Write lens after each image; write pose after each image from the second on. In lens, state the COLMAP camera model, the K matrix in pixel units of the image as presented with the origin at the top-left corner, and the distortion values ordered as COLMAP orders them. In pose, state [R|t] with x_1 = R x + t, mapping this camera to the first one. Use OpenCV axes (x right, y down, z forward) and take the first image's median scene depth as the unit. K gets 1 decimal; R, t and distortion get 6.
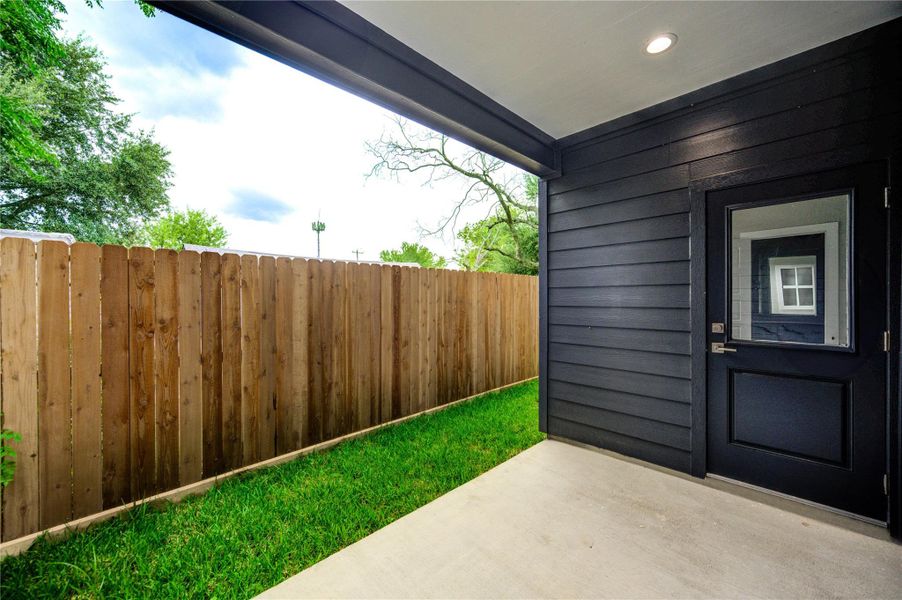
lens RADIAL K [[353.1, 0, 453.4], [0, 353.1, 301.0], [0, 0, 1]] dist [0.000166, -0.000173]
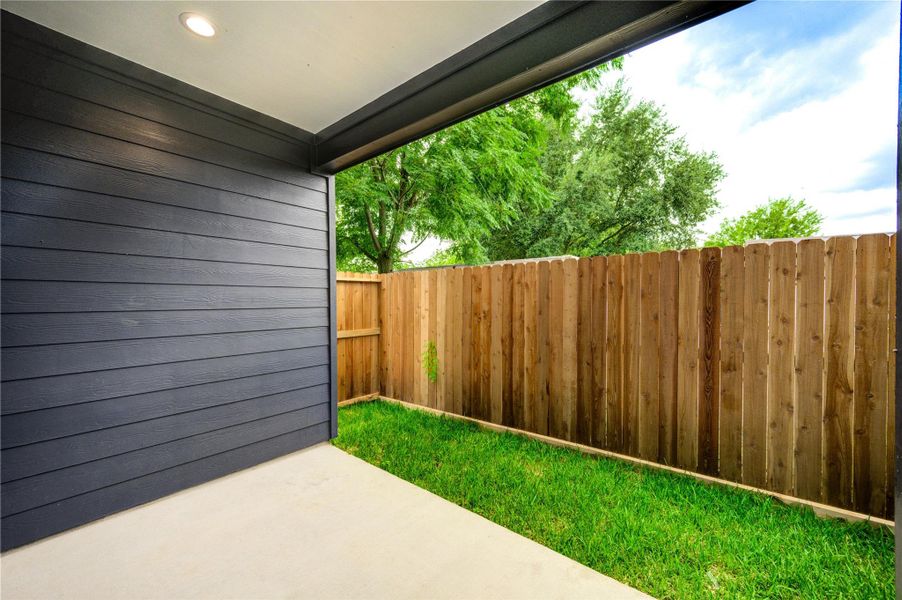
lens RADIAL K [[353.1, 0, 453.4], [0, 353.1, 300.3], [0, 0, 1]] dist [0.000166, -0.000173]
pose [[0.103646, 0.006034, -0.994596, 0.556122], [-0.004631, 0.999974, 0.005584, -0.002206], [0.994604, 0.004027, 0.103671, 0.538962]]
